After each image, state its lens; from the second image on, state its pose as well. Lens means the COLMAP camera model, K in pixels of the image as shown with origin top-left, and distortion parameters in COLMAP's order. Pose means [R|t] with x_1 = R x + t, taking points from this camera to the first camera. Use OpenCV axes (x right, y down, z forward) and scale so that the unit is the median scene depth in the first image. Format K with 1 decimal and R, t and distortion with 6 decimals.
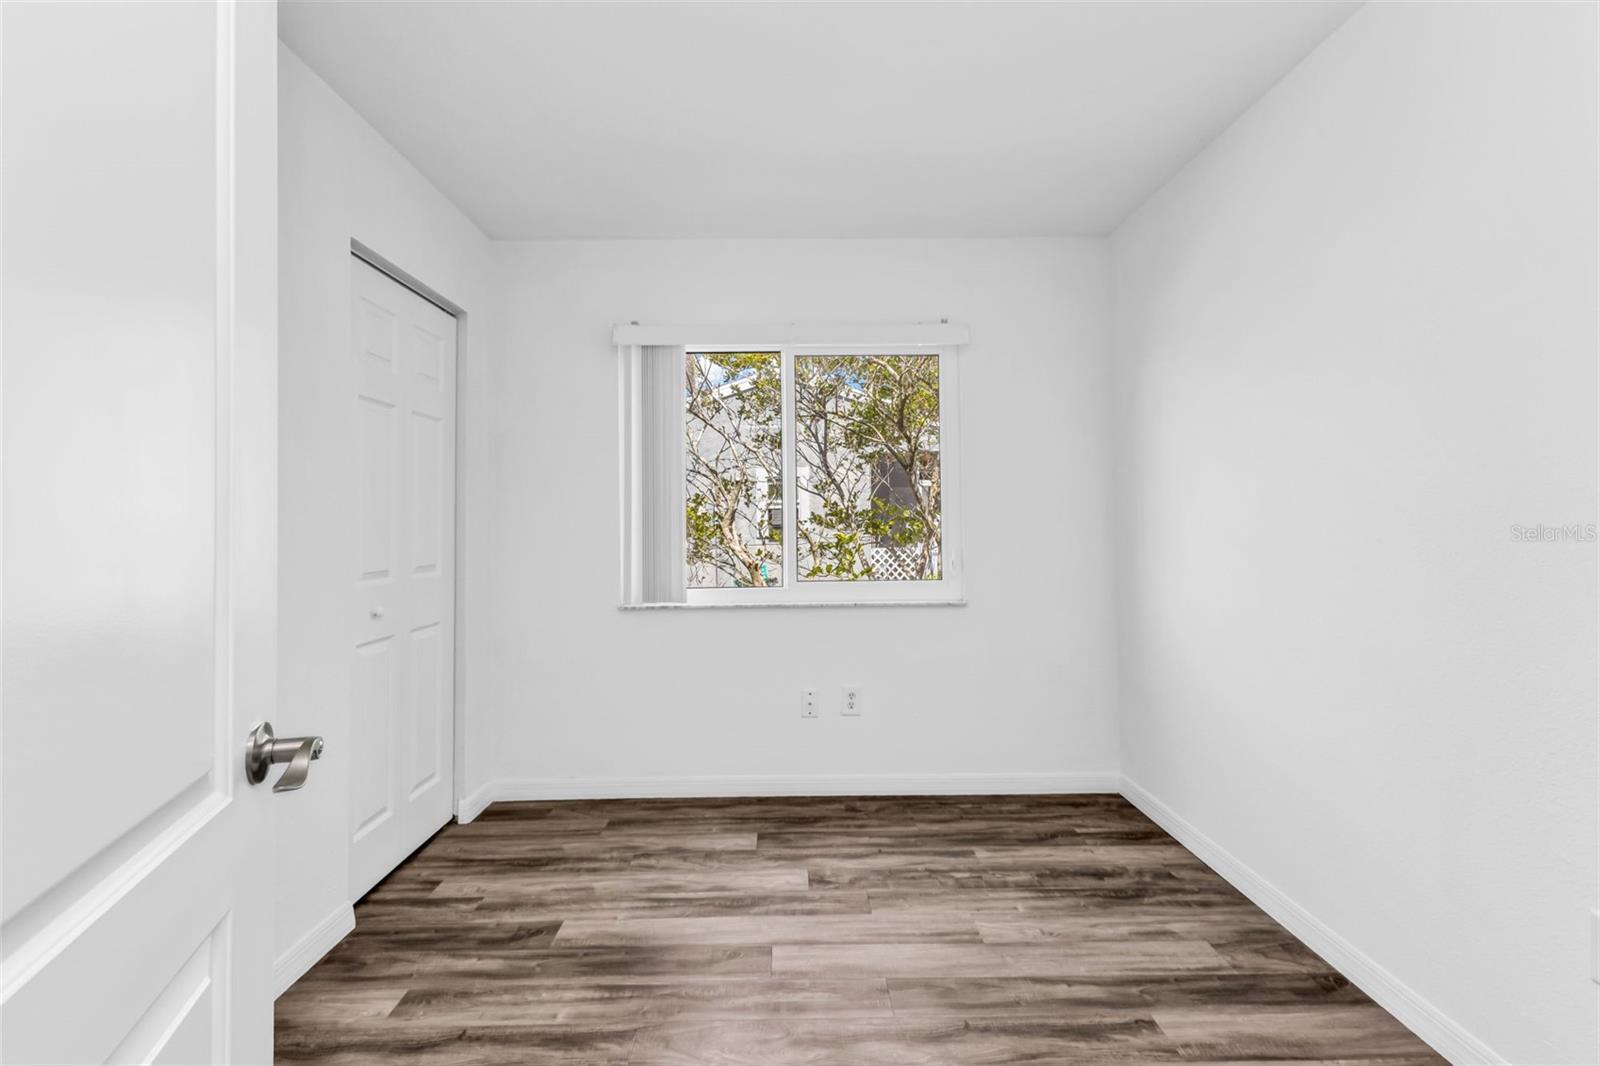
lens RADIAL K [[714.5, 0, 801.5], [0, 714.5, 520.4], [0, 0, 1]] dist [0.013418, -0.002248]
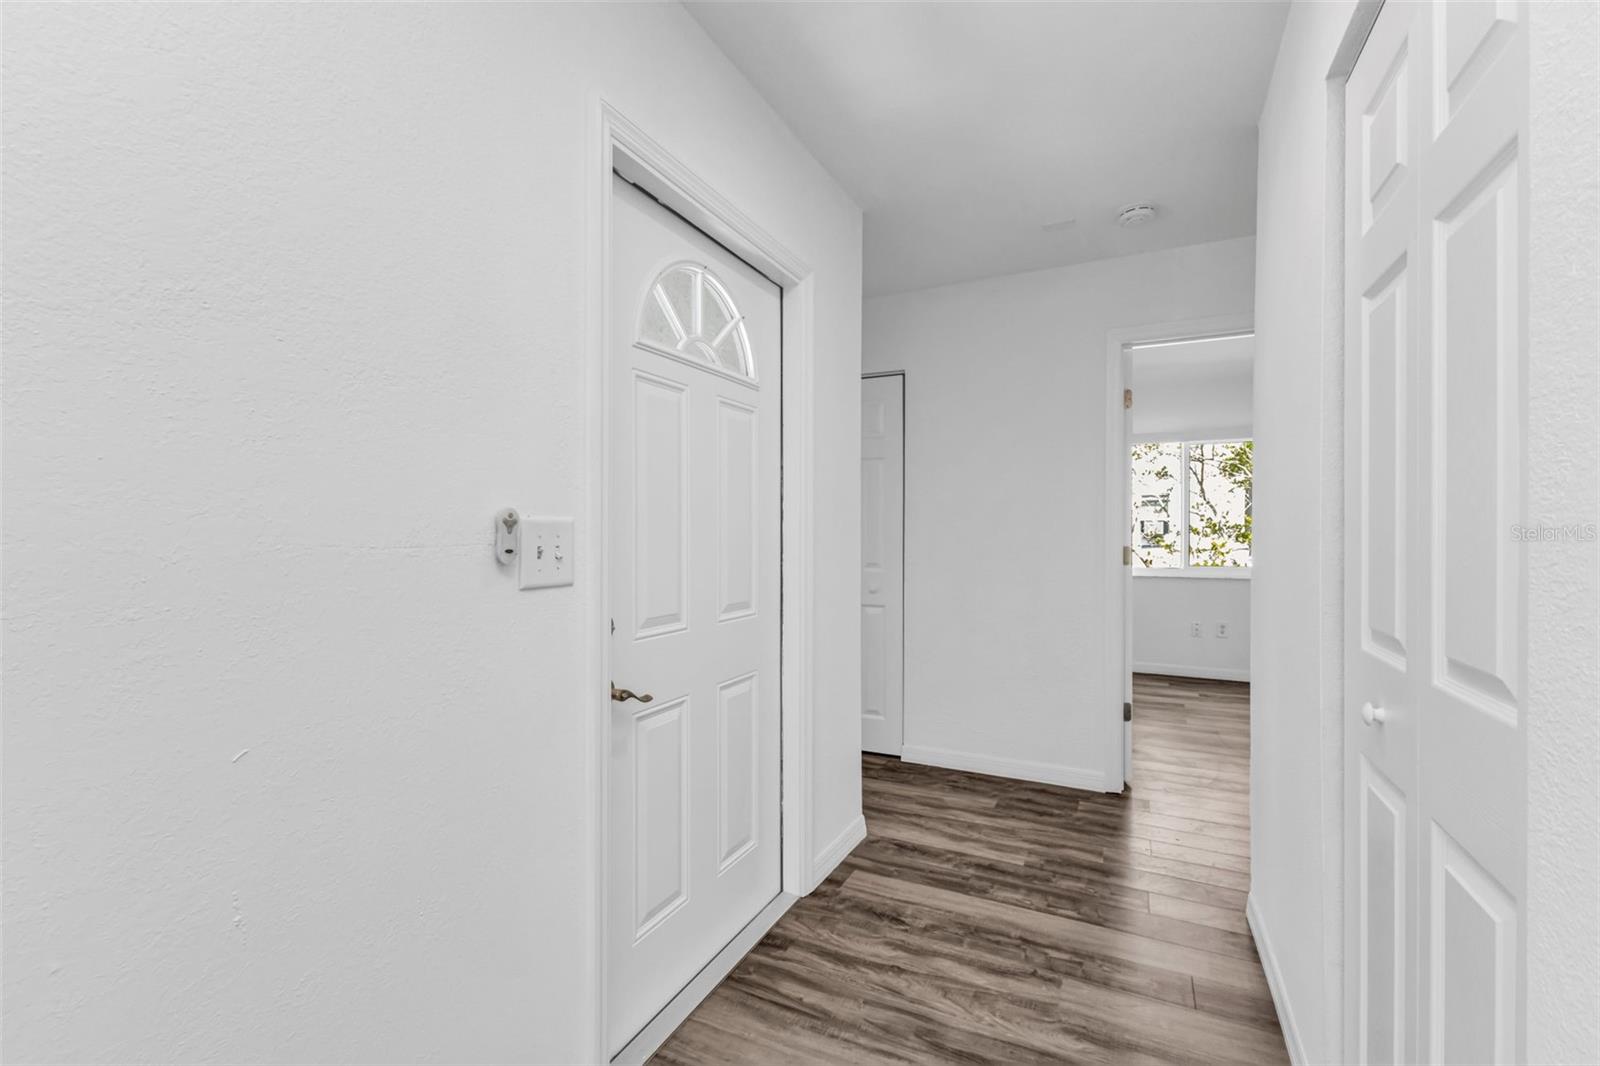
lens RADIAL K [[714.5, 0, 791.7], [0, 714.5, 531.7], [0, 0, 1]] dist [0.013418, -0.002248]
pose [[0.889495, 0.005082, -0.456917, -0.014655], [-0.000805, 0.999954, 0.009554, -0.004922], [0.456945, -0.008130, 0.889458, -0.230922]]
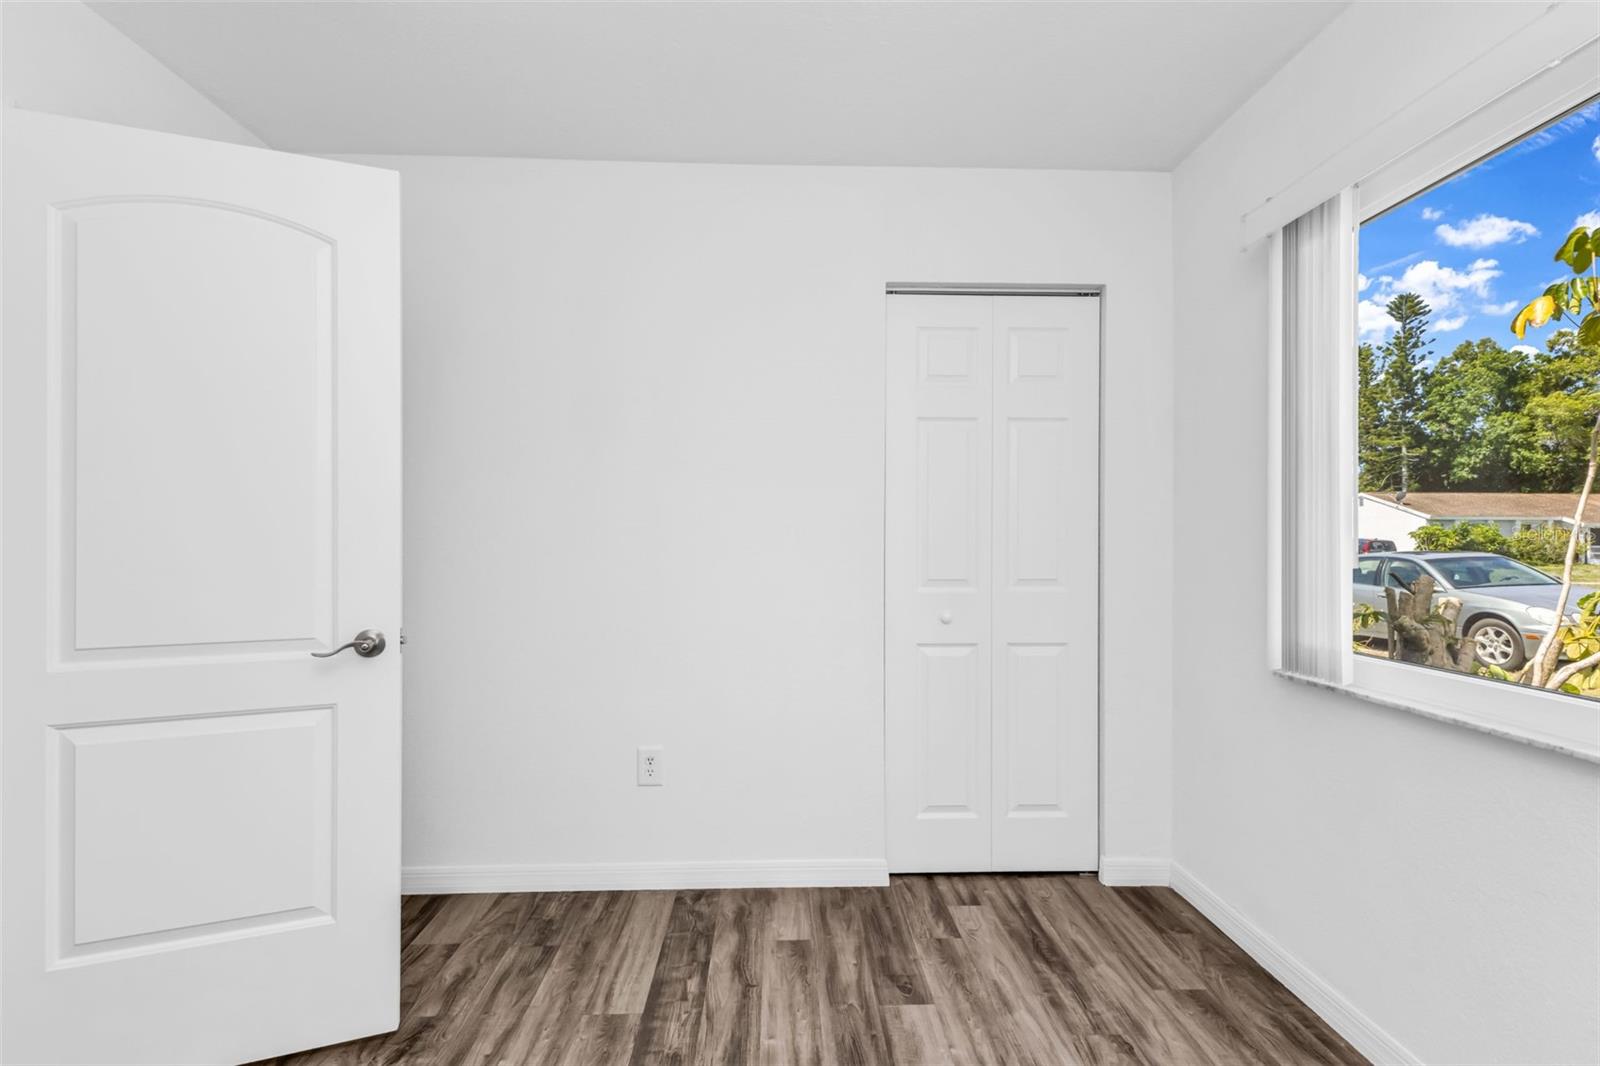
lens RADIAL K [[714.5, 0, 796.0], [0, 714.5, 546.6], [0, 0, 1]] dist [0.013418, -0.002248]
pose [[0.008975, 0.012044, -0.999887, 0.515970], [-0.001695, 0.999926, 0.012029, 0.012949], [0.999958, 0.001587, 0.008995, 0.854438]]
